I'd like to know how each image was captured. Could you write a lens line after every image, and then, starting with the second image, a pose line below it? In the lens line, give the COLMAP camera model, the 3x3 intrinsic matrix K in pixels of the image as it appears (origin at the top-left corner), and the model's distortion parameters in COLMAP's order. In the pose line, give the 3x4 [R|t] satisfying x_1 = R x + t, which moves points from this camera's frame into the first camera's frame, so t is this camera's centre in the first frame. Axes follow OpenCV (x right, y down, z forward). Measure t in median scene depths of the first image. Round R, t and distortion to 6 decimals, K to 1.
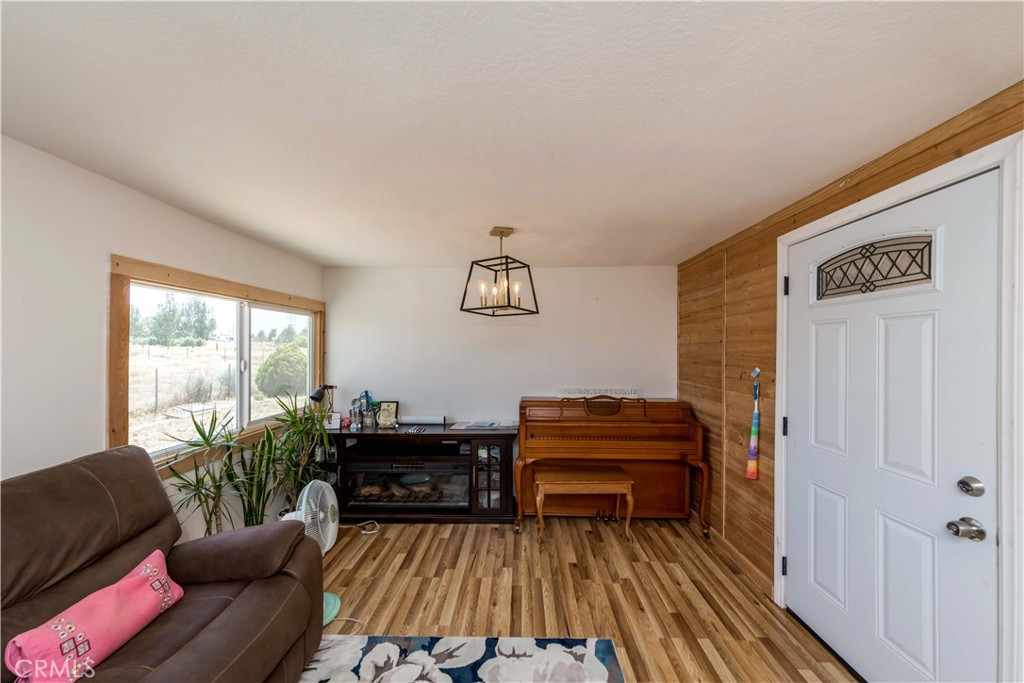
lens RADIAL K [[376.1, 0, 512.0], [0, 376.1, 347.4], [0, 0, 1]] dist [-0.000464, -0.000226]
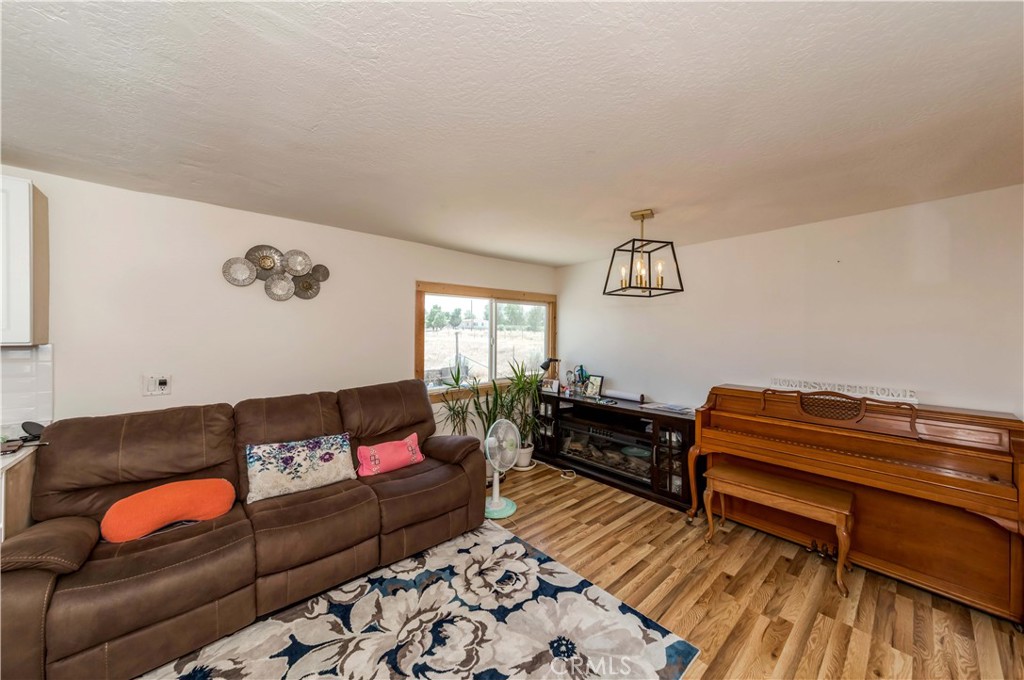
lens RADIAL K [[362.3, 0, 513.9], [0, 362.3, 332.9], [0, 0, 1]] dist [0.006026, 0.000236]
pose [[0.684810, 0.002394, -0.728718, 0.449270], [-0.003667, 0.999993, -0.000161, 0.017244], [0.728712, 0.002782, 0.684814, 0.062181]]
